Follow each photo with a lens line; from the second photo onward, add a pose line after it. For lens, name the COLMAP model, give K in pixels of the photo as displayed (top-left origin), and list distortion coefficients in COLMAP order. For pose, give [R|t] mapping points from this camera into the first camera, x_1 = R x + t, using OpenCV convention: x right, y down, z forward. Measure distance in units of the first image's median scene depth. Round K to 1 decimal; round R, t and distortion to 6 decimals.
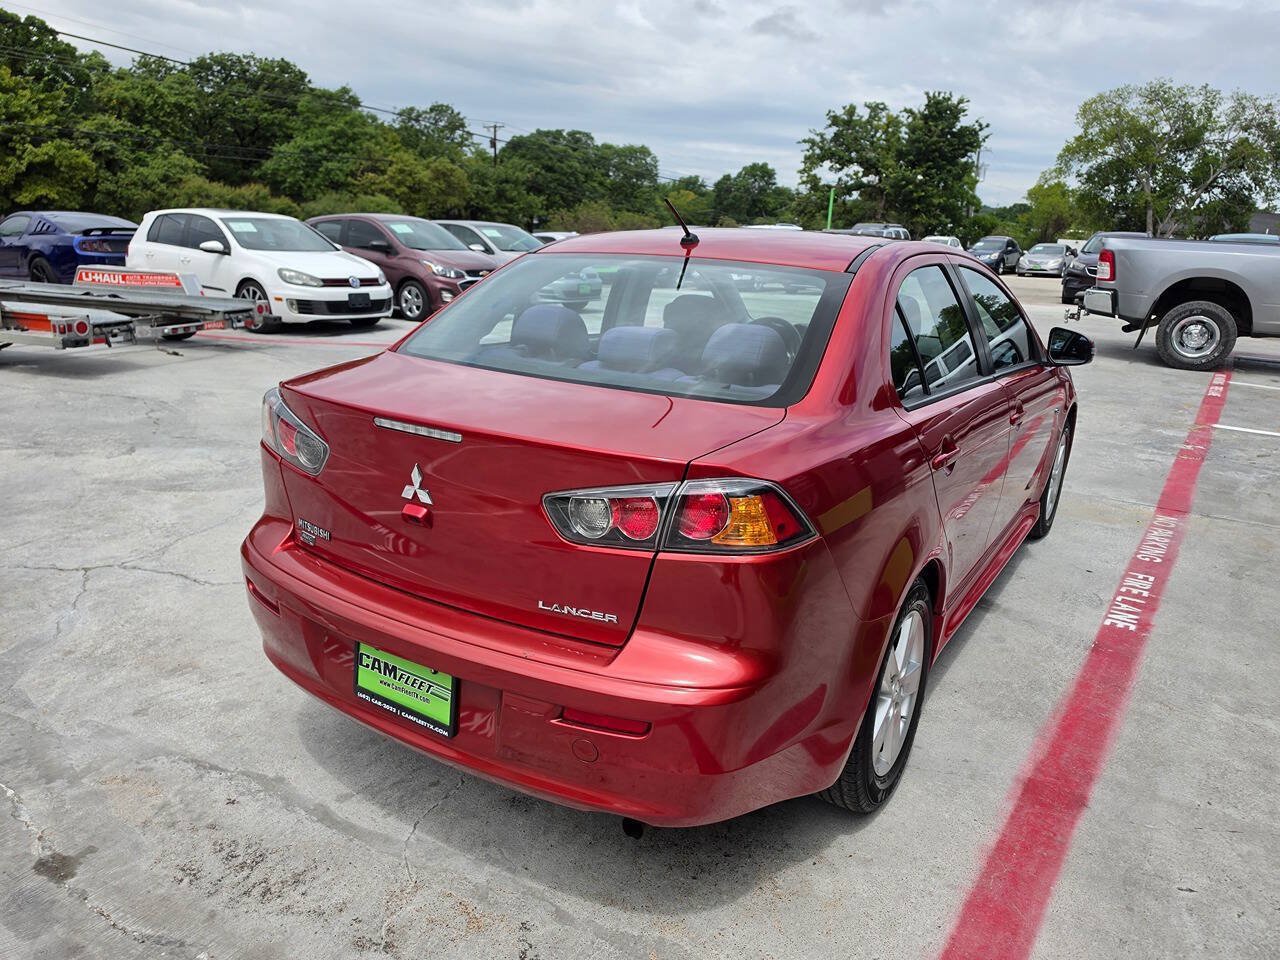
lens RADIAL K [[905.7, 0, 638.4], [0, 905.7, 477.6], [0, 0, 1]] dist [-0.001925, 0.002969]
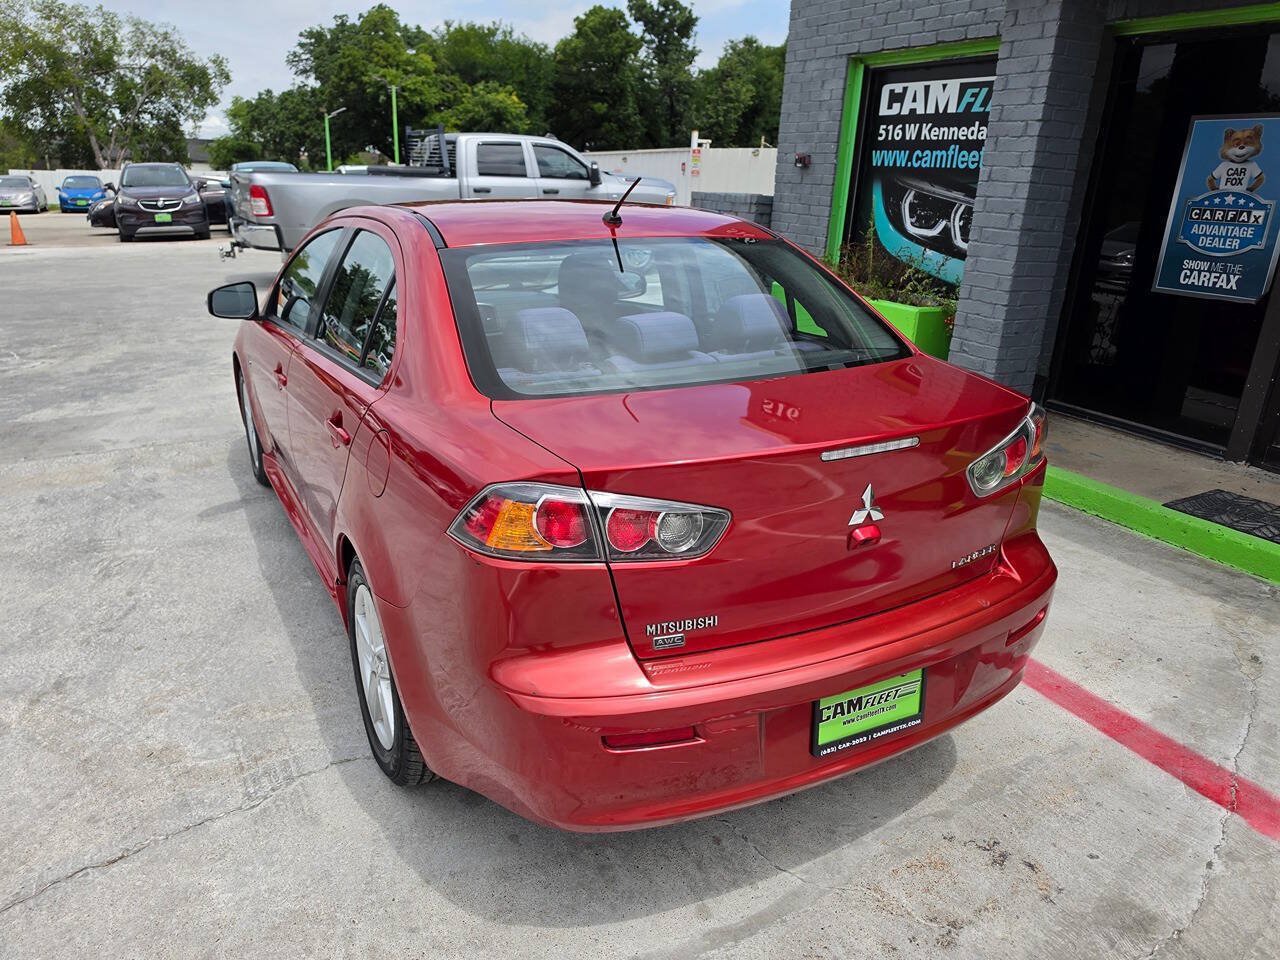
lens RADIAL K [[895.2, 0, 628.4], [0, 895.2, 483.7], [0, 0, 1]] dist [0.023261, -0.023899]
pose [[0.495316, -0.308187, 0.812209, -0.053482], [0.238422, 0.947281, 0.214041, -0.013118], [-0.835355, 0.087630, 0.542682, 0.032710]]
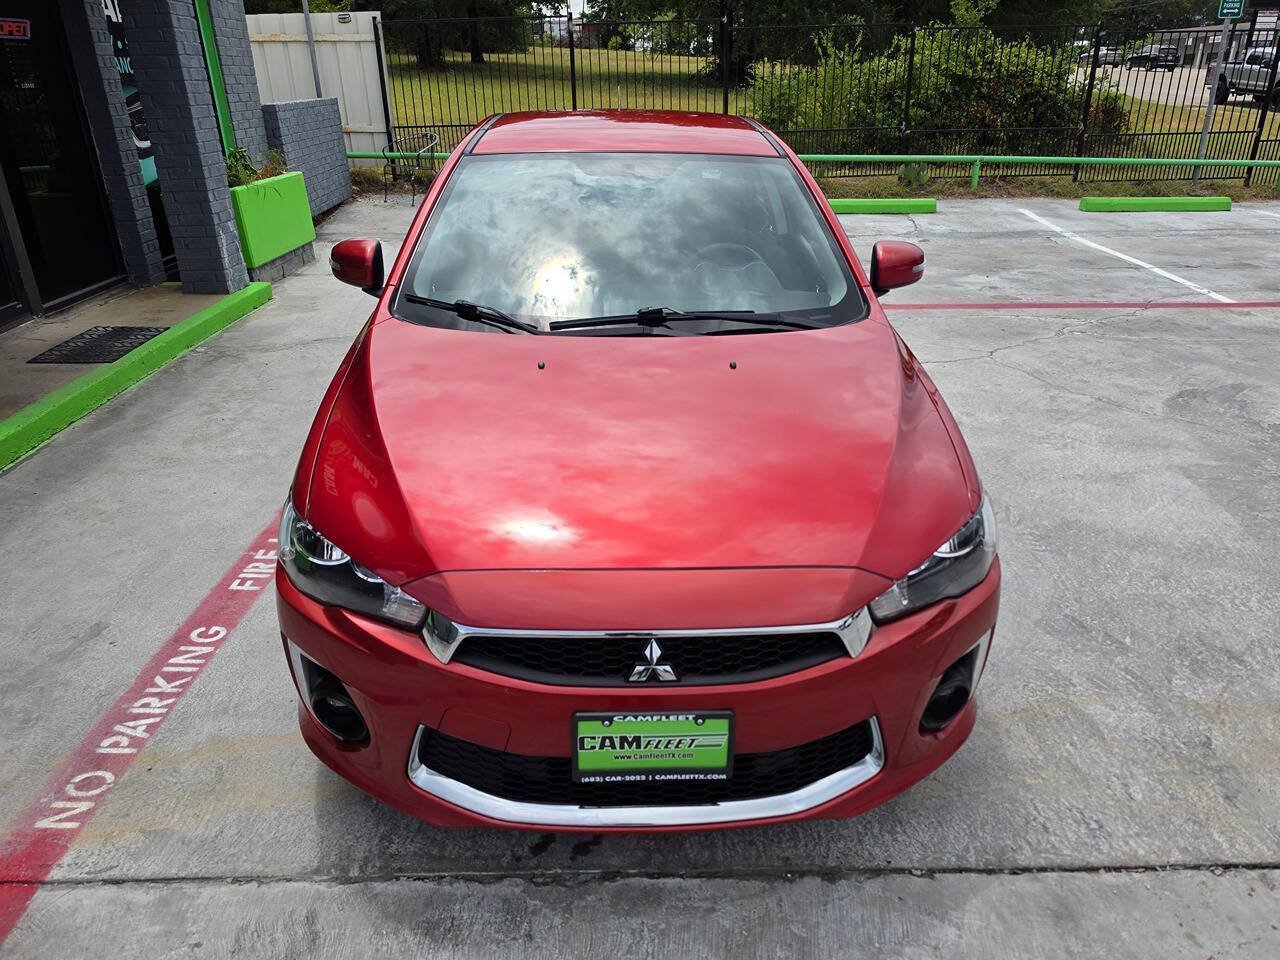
lens RADIAL K [[894.5, 0, 640.0], [0, 894.5, 466.8], [0, 0, 1]] dist [0.005879, -0.001266]
pose [[-0.825502, 0.192502, -0.530556, 0.065653], [-0.189659, 0.790759, 0.582006, -0.046205], [0.531579, 0.581071, -0.616263, 0.156570]]
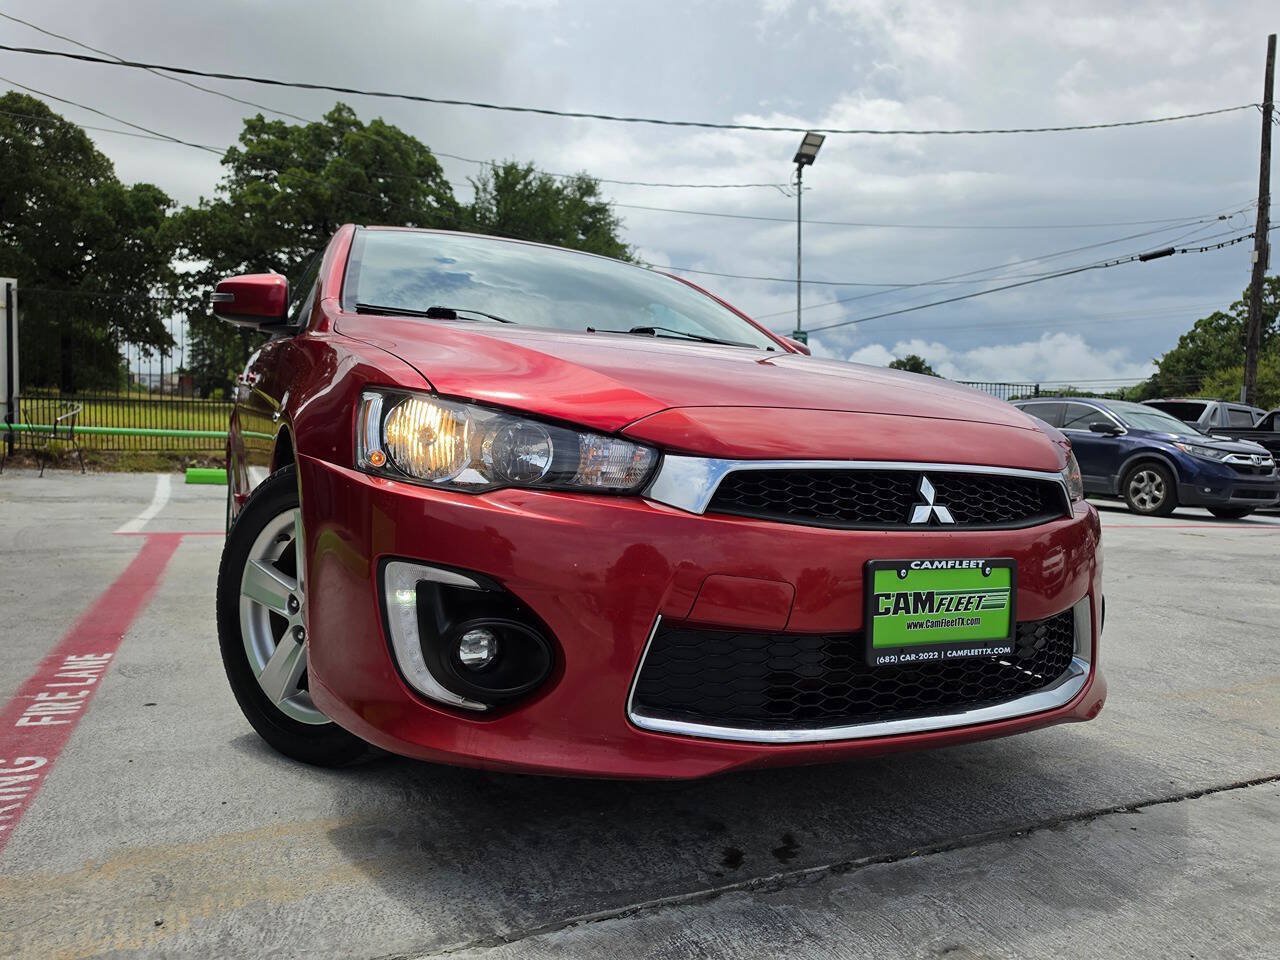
lens RADIAL K [[891.3, 0, 644.6], [0, 891.3, 469.4], [0, 0, 1]] dist [0.041990, -0.053832]
pose [[-0.514760, -0.034439, -0.856642, 0.080709], [-0.296840, 0.944550, 0.140399, -0.018429], [0.804306, 0.326557, -0.496439, 0.144913]]
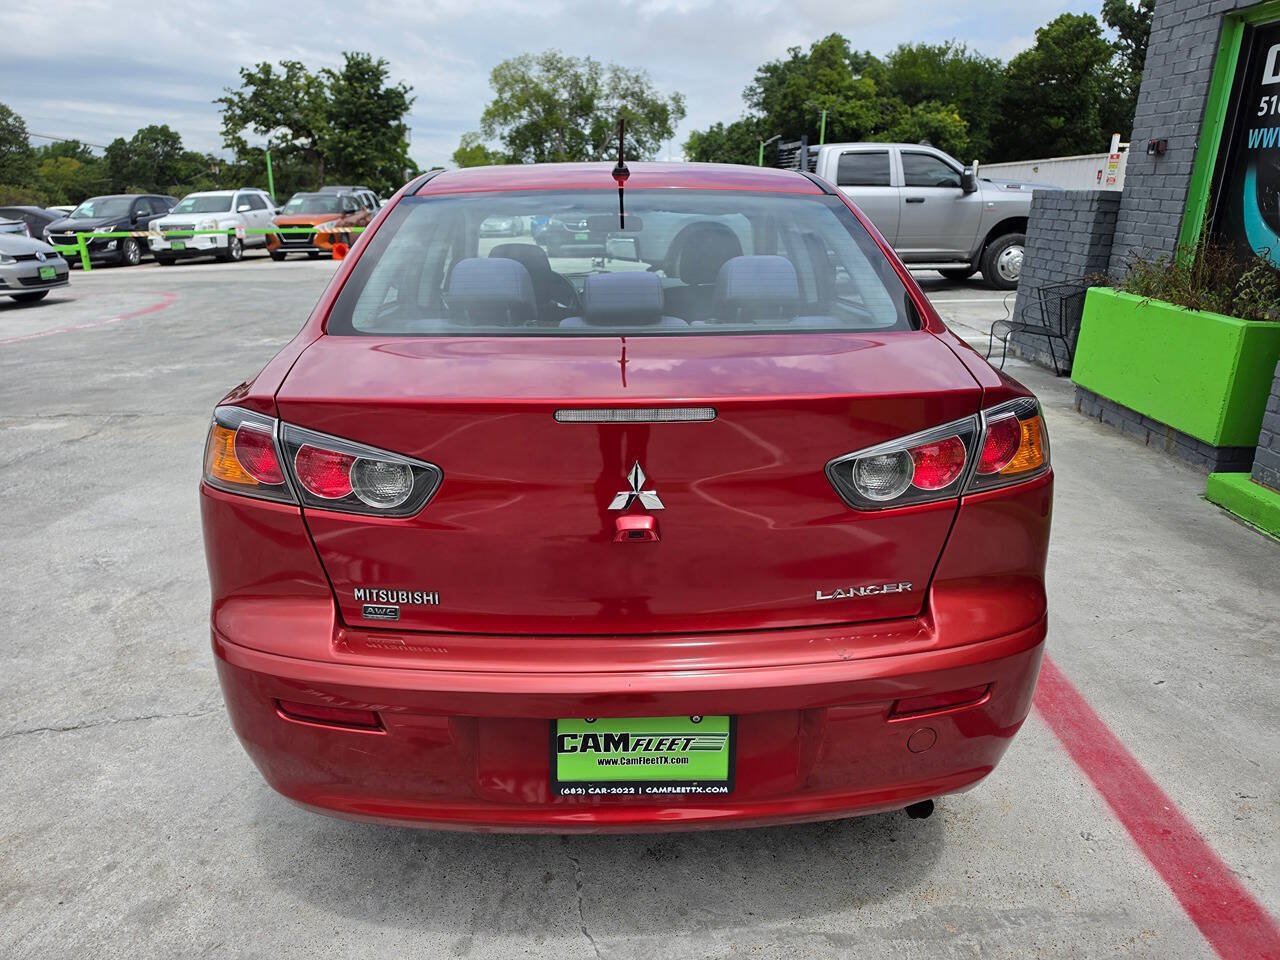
lens RADIAL K [[903.5, 0, 637.8], [0, 903.5, 468.9], [0, 0, 1]] dist [-0.001302, -0.000071]
pose [[0.826640, -0.195131, 0.527817, -0.029930], [0.180666, 0.980329, 0.079472, -0.003163], [-0.532942, 0.029663, 0.845632, 0.017366]]
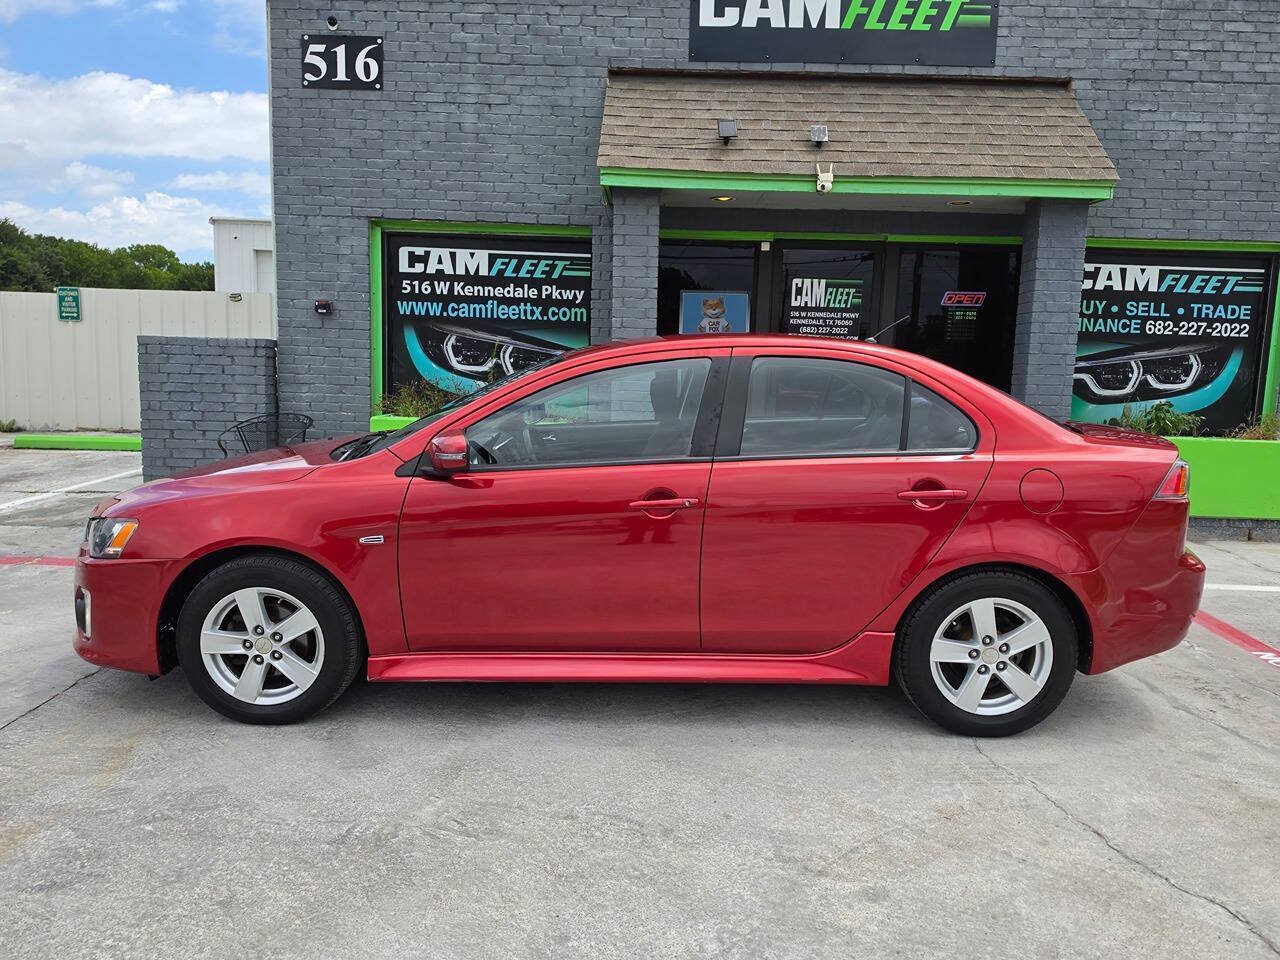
lens RADIAL K [[874.4, 0, 645.7], [0, 874.4, 483.5], [0, 0, 1]] dist [0.049312, -0.066159]
pose [[-0.535968, -0.173235, 0.826273, -0.063407], [0.196866, 0.926094, 0.321861, -0.038840], [-0.820964, 0.335172, -0.462253, 0.135121]]
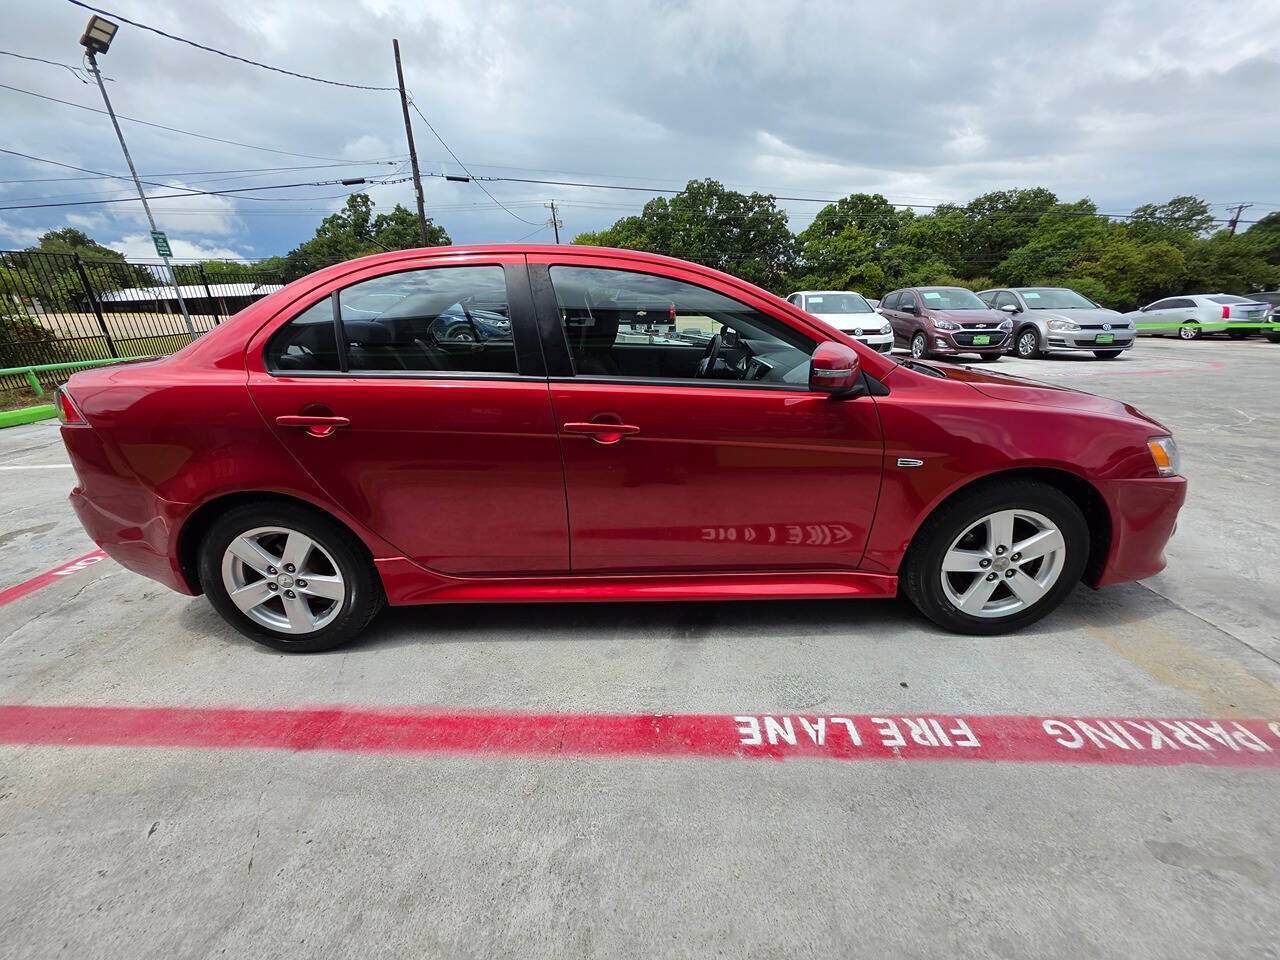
lens RADIAL K [[515.2, 0, 637.6], [0, 515.2, 479.9], [0, 0, 1]] dist [-0.001692, 0.000237]
pose [[0.528799, 0.231395, -0.816595, 0.068877], [-0.193269, 0.969671, 0.149617, -0.007925], [0.826449, 0.078705, 0.557483, 0.057852]]
